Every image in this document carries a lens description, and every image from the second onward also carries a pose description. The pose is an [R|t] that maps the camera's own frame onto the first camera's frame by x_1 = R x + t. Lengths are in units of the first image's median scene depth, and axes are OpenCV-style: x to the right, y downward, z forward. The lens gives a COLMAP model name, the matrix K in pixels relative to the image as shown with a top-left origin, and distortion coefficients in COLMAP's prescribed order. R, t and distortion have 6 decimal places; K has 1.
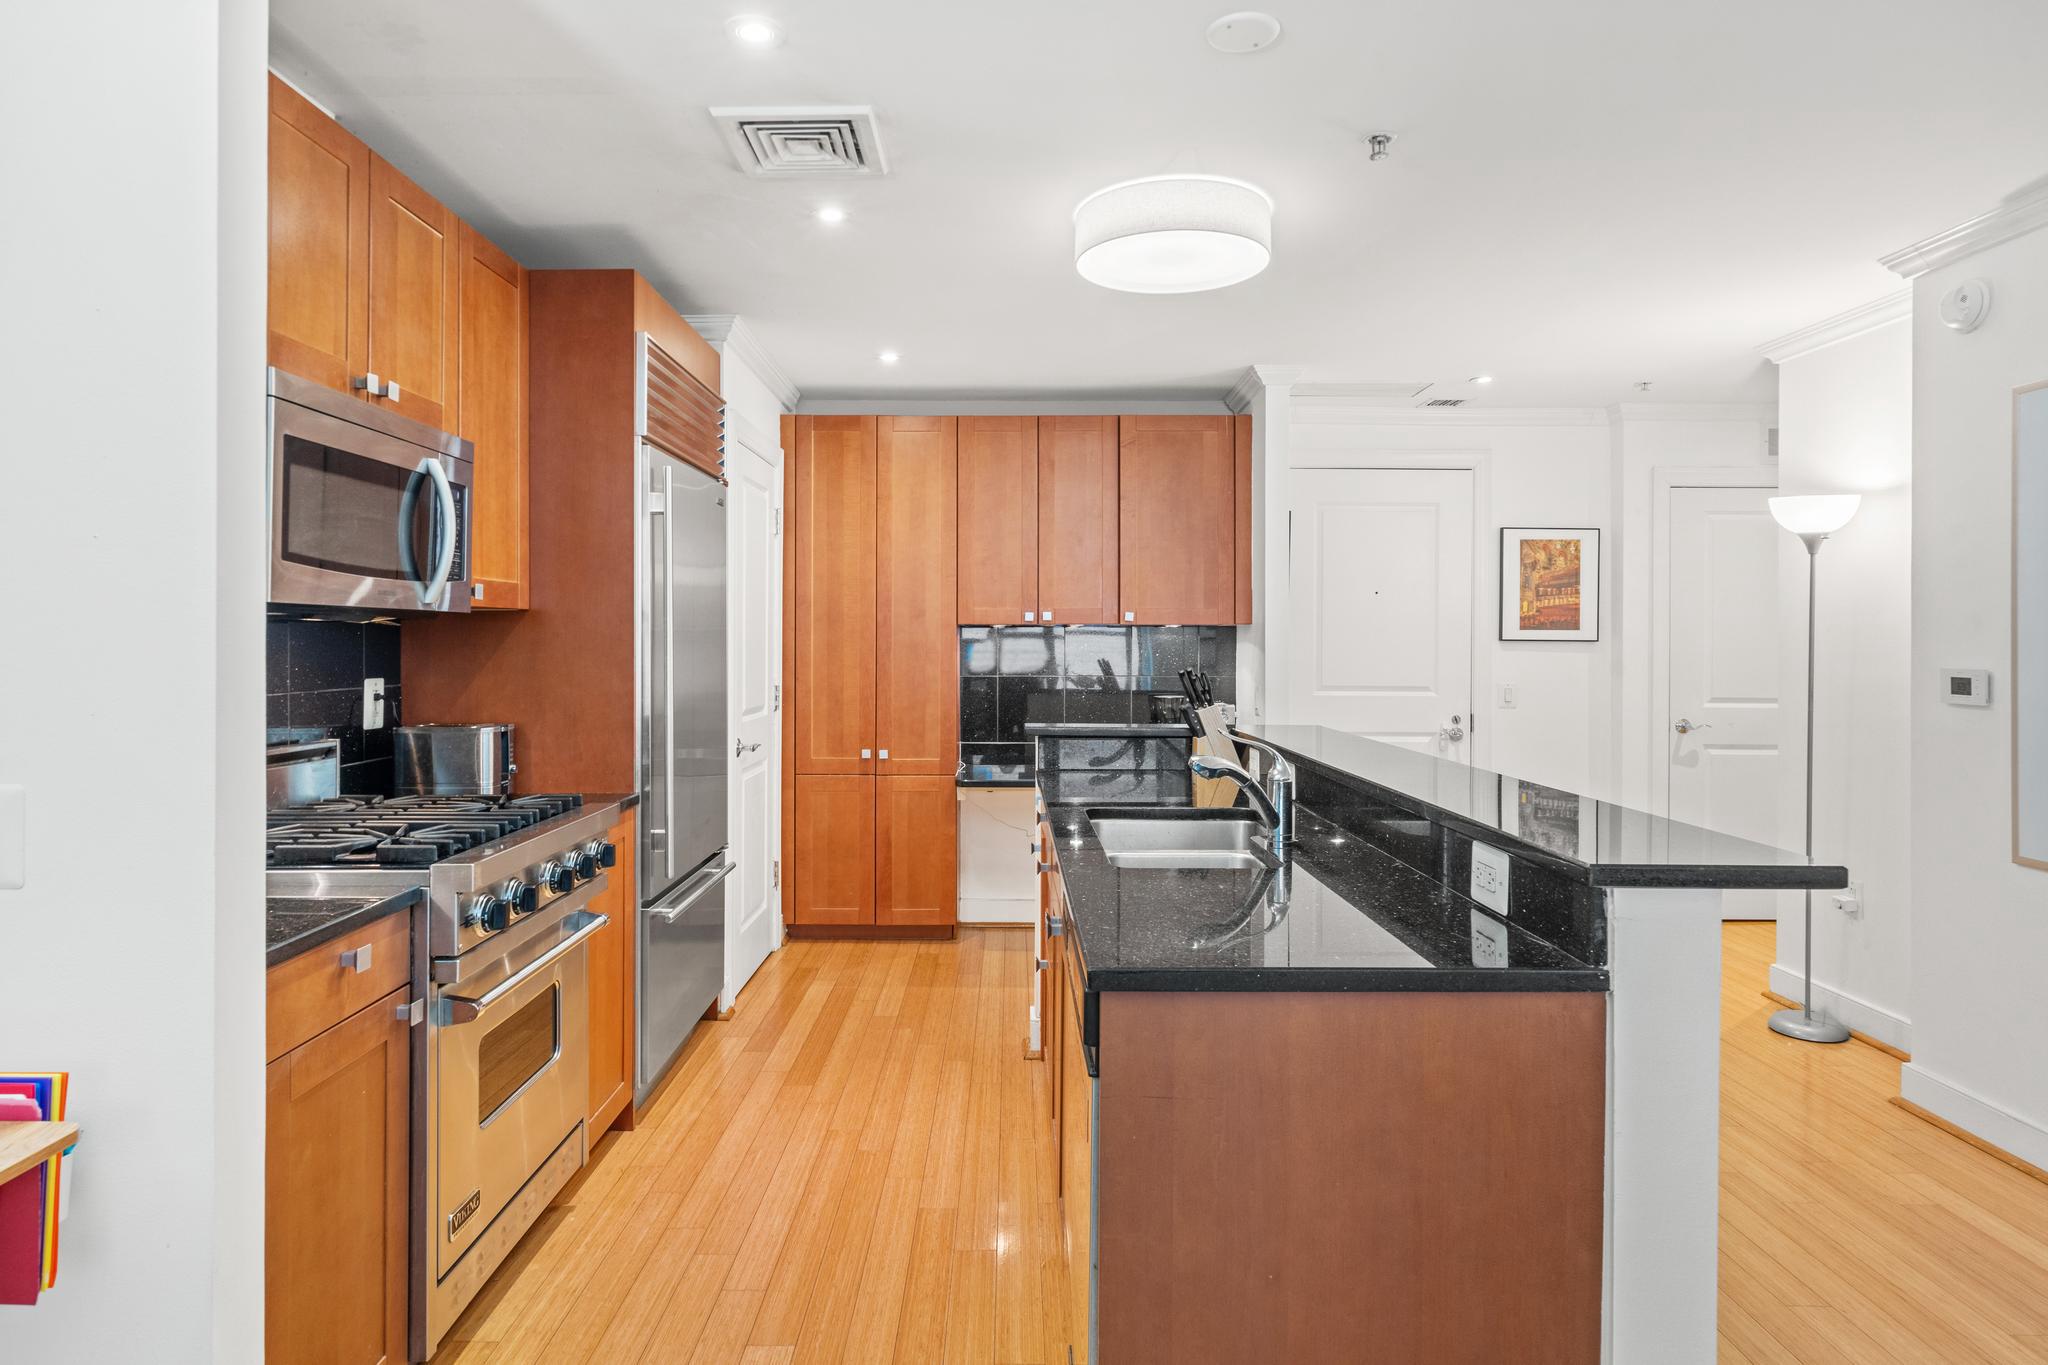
lens RADIAL K [[1165.8, 0, 1017.4], [0, 1165.8, 640.2], [0, 0, 1]] dist [-0.002011, -0.000468]
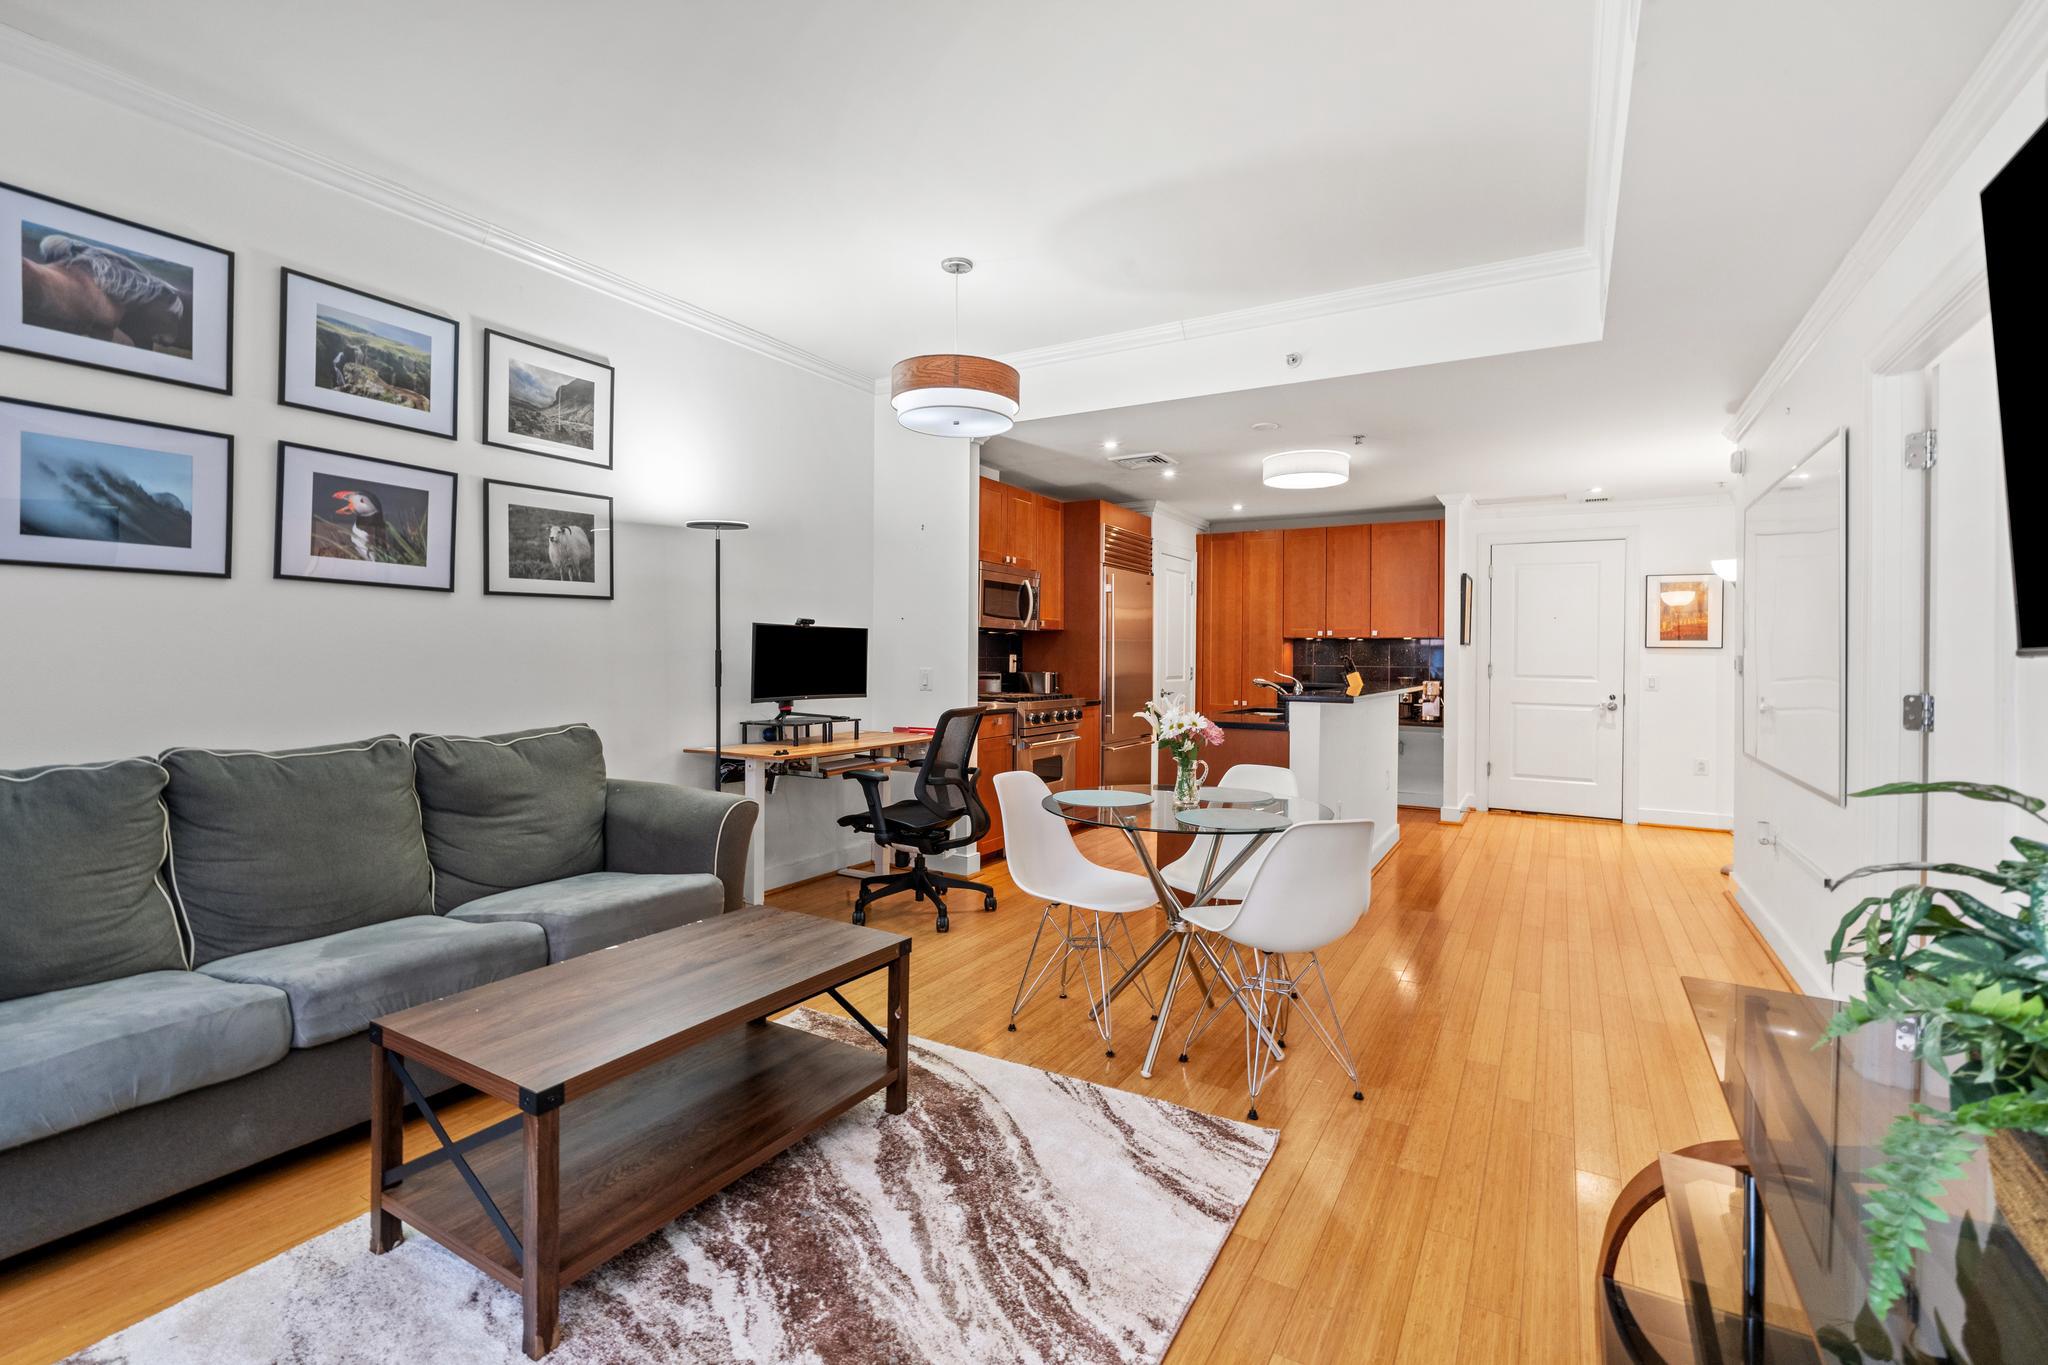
lens RADIAL K [[920.0, 0, 1003.7], [0, 920.0, 676.7], [0, 0, 1]] dist [0.000480, 0.000387]
pose [[0.847604, 0.019973, -0.530254, 0.458818], [-0.009906, 0.999713, 0.021820, 0.028658], [0.530537, -0.013242, 0.847558, -0.677097]]
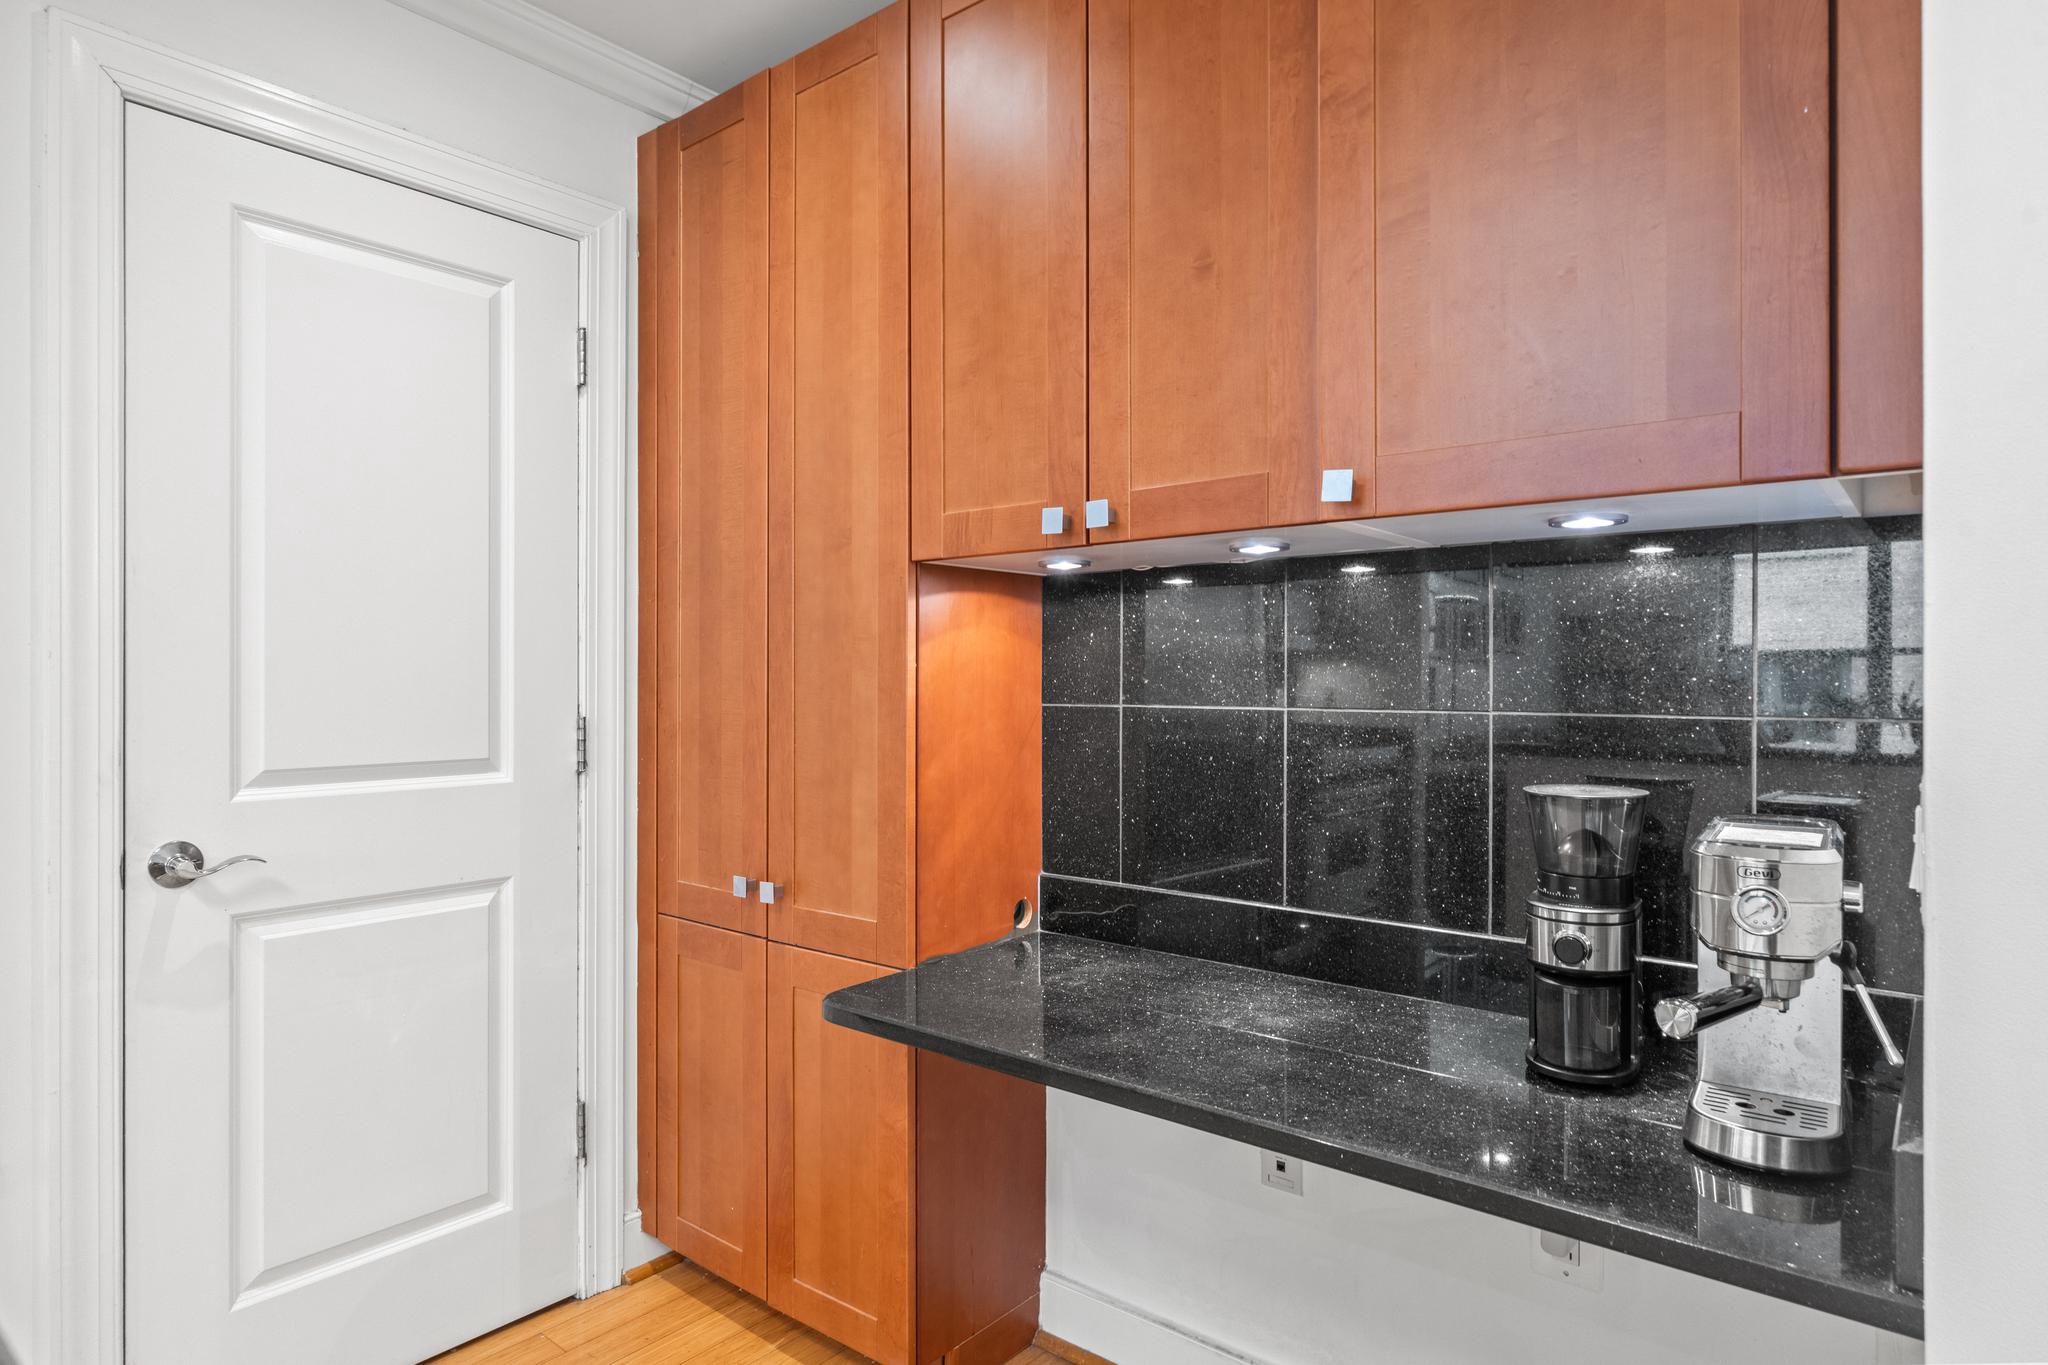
lens RADIAL K [[1139.4, 0, 1023.1], [0, 1139.4, 675.3], [0, 0, 1]] dist [-0.000317, -0.000060]
pose [[0.766198, -0.004990, -0.642585, 0.259567], [0.001760, 0.999982, -0.005667, 0.030921], [0.642602, 0.003211, 0.766193, 0.938583]]
